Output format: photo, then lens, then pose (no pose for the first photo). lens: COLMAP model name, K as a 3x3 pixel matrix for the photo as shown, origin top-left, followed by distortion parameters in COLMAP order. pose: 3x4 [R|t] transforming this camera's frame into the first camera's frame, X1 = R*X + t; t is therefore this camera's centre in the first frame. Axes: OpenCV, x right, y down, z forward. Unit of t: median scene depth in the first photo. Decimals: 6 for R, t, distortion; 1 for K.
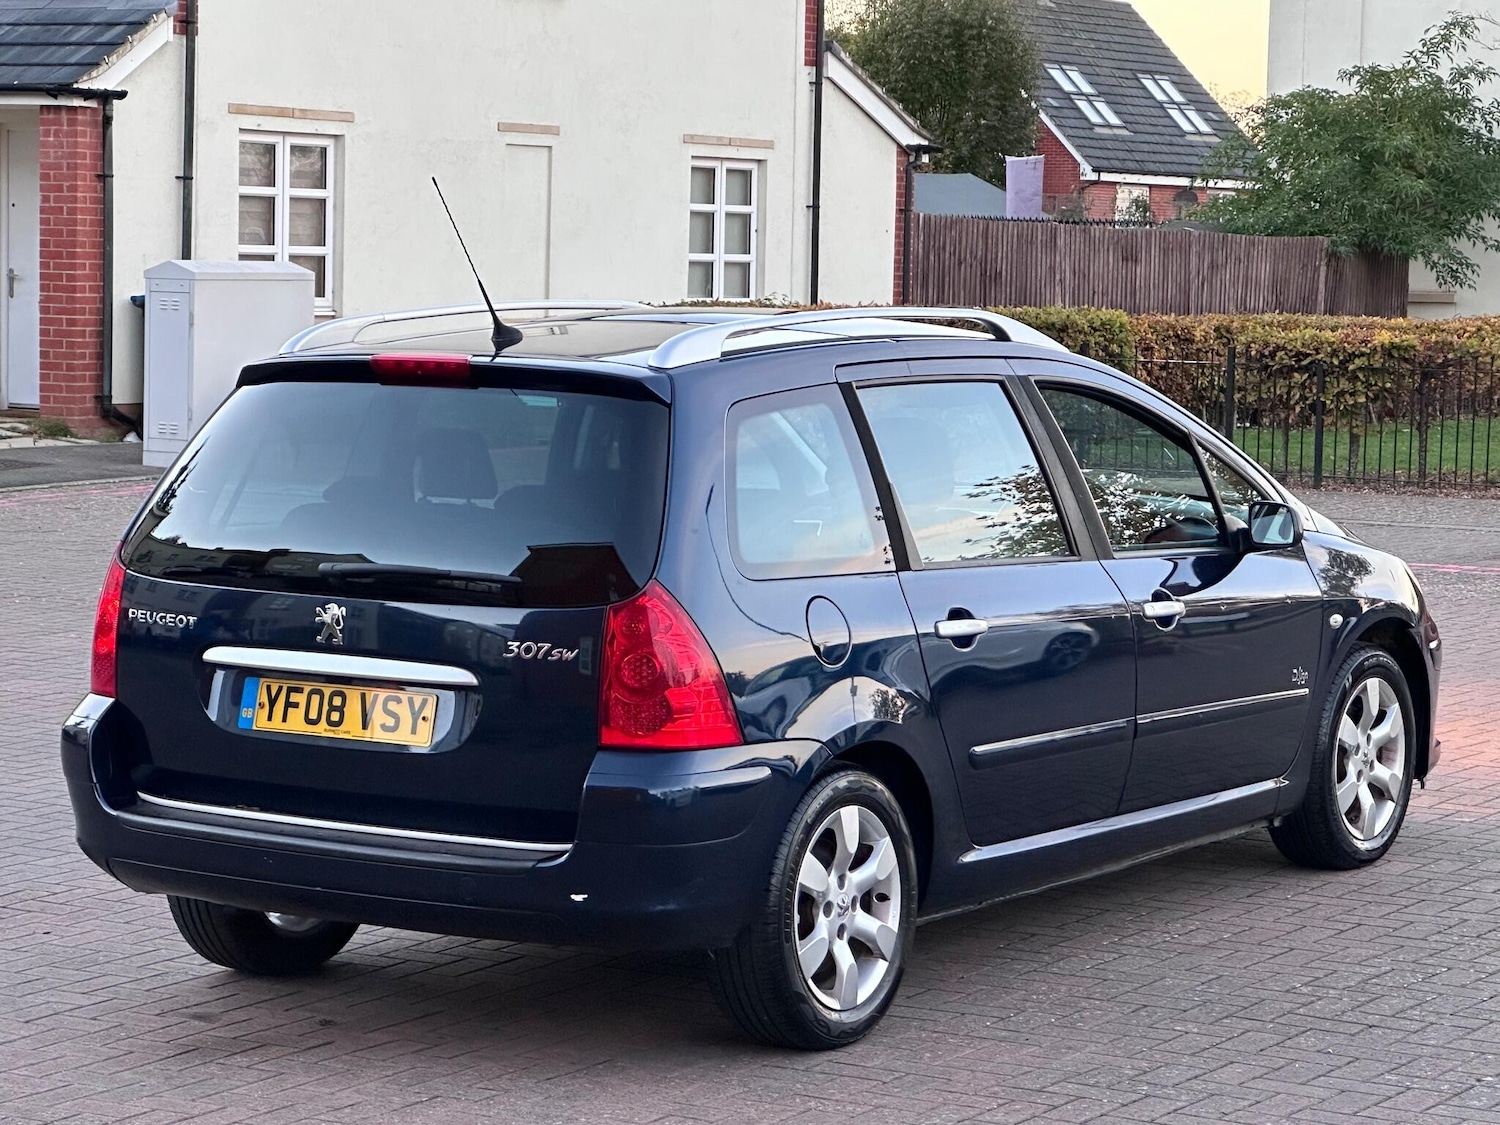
lens RADIAL K [[3947.0, 0, 749.6], [0, 3947.0, 567.9], [0, 0, 1]] dist [-0.133827, 5.219691]
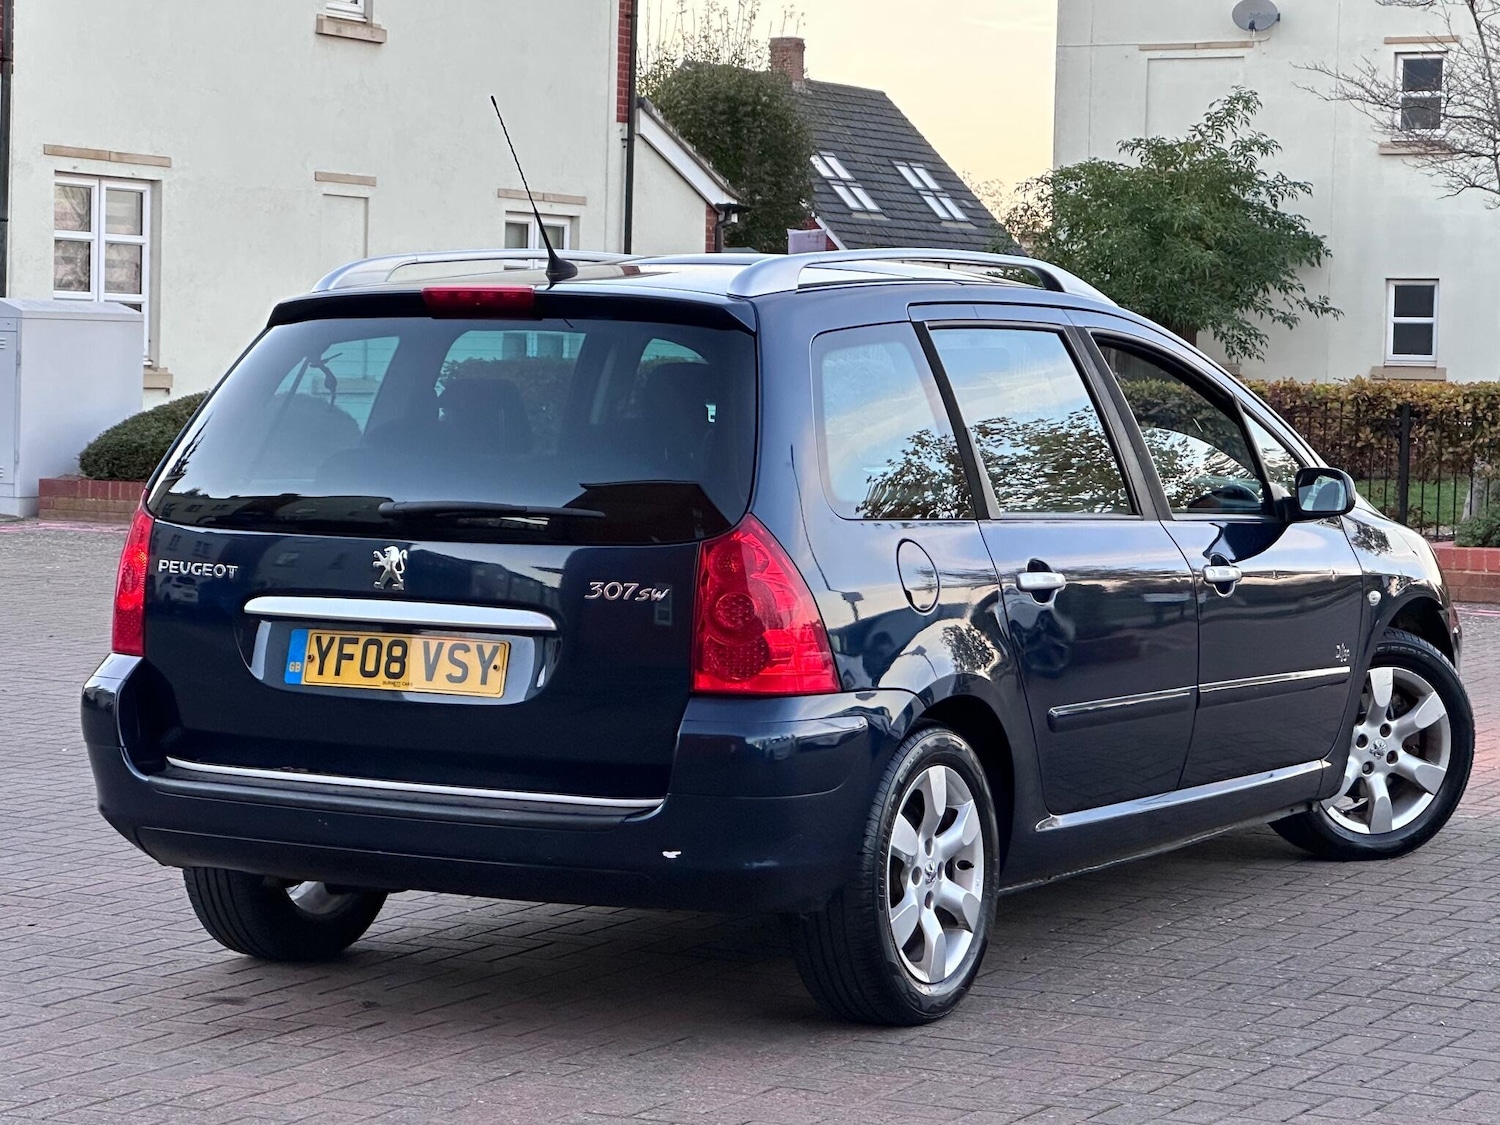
lens RADIAL K [[3947.0, 0, 749.6], [0, 3947.0, 567.9], [0, 0, 1]] dist [-0.133827, 5.219691]
pose [[0.997841, -0.000697, 0.065672, -0.025311], [0.002241, 0.999723, -0.023432, 0.011001], [-0.065638, 0.023529, 0.997566, 0.020113]]
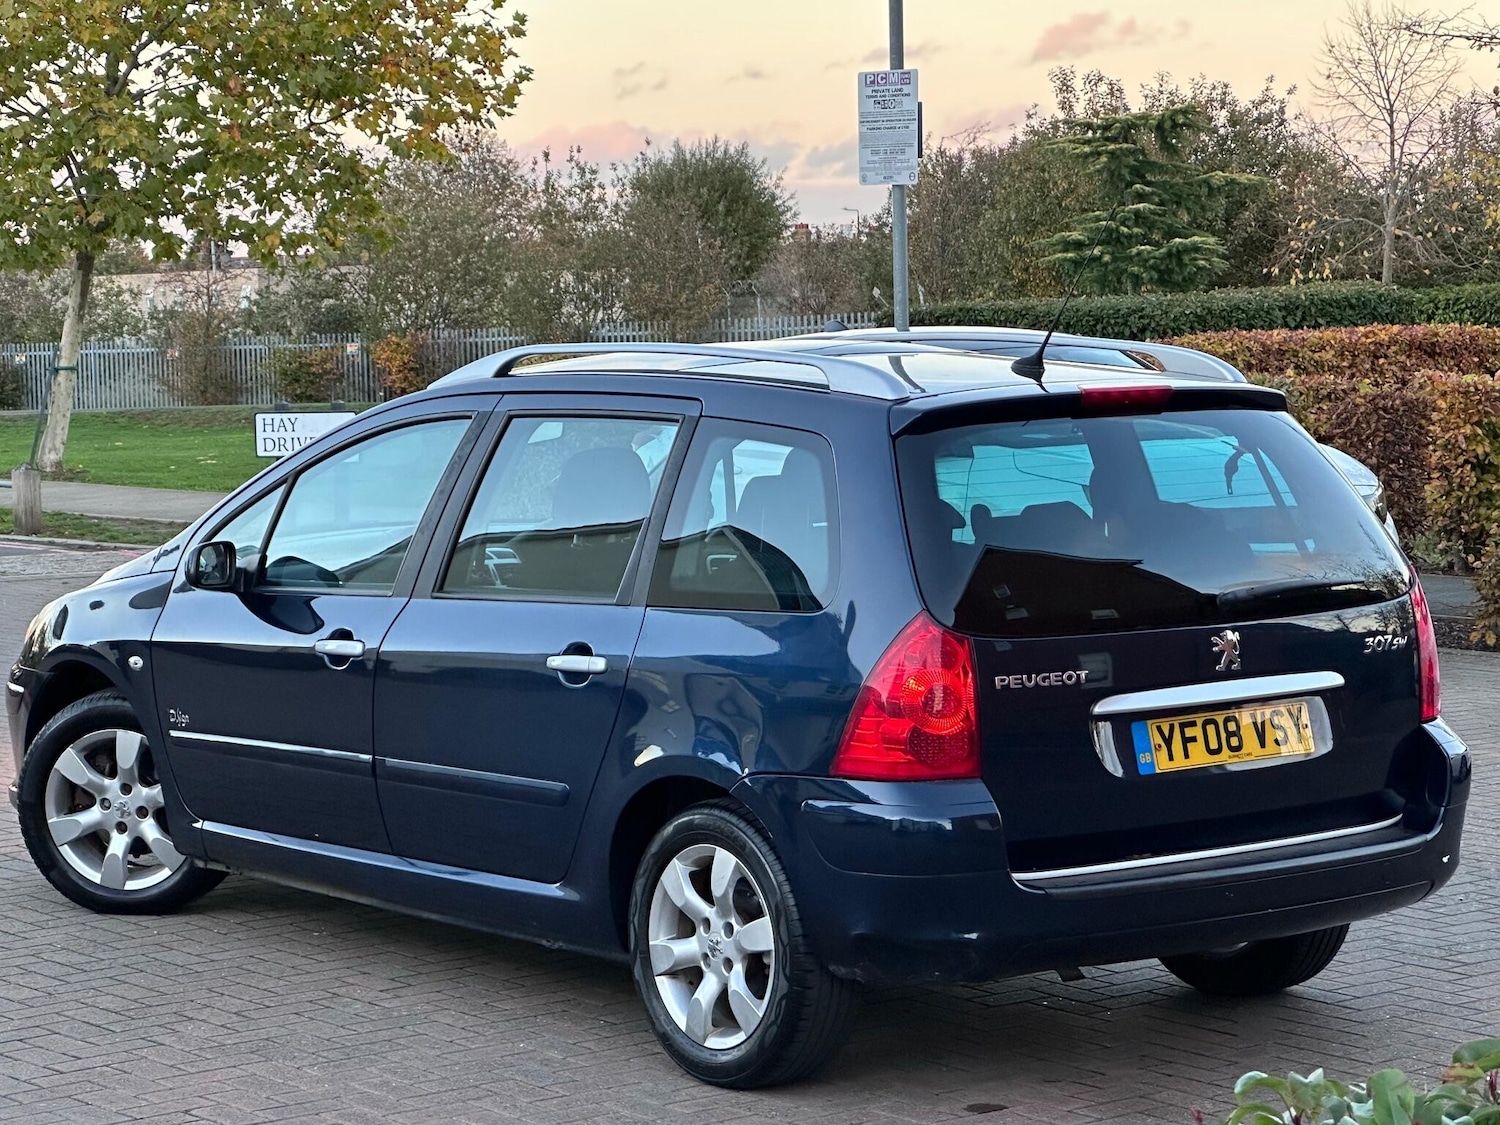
lens RADIAL K [[4014.3, 0, 717.1], [0, 4014.3, 558.4], [0, 0, 1]] dist [-0.207330, 7.088968]
pose [[0.321446, -0.092583, 0.942391, -0.338009], [0.098789, 0.993057, 0.063864, -0.026610], [-0.941761, 0.072569, 0.328361, 0.239942]]
